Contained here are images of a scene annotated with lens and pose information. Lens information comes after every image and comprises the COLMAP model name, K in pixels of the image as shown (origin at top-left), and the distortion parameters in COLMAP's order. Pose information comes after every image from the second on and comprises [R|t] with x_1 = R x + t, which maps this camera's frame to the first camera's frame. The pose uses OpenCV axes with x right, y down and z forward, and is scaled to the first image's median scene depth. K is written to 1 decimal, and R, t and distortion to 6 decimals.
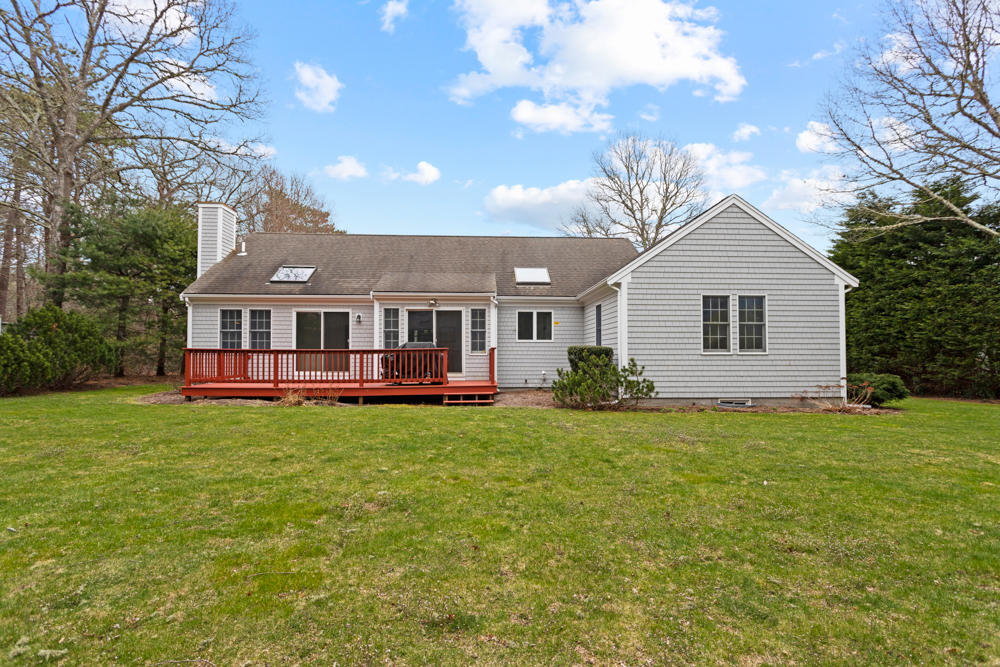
lens RADIAL K [[485.6, 0, 483.5], [0, 485.6, 346.5], [0, 0, 1]] dist [0.001699, -0.000760]
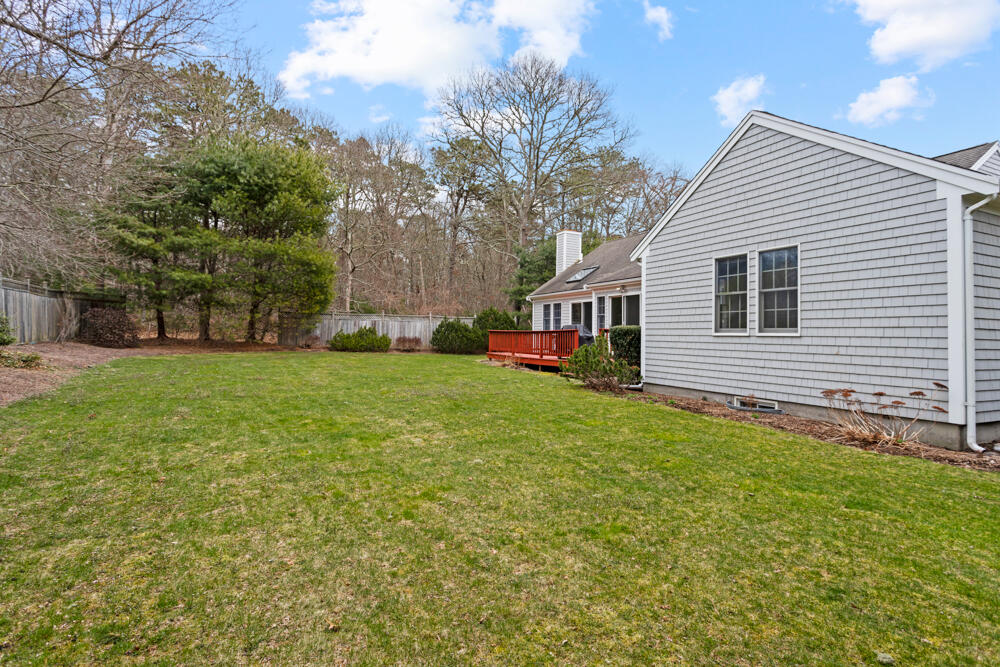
lens RADIAL K [[485.6, 0, 503.6], [0, 485.6, 327.3], [0, 0, 1]] dist [0.001699, -0.000760]
pose [[0.400525, -0.009322, -0.916238, 0.964901], [0.001414, 0.999953, -0.009556, 0.009644], [0.916285, 0.002532, 0.400519, 0.363868]]
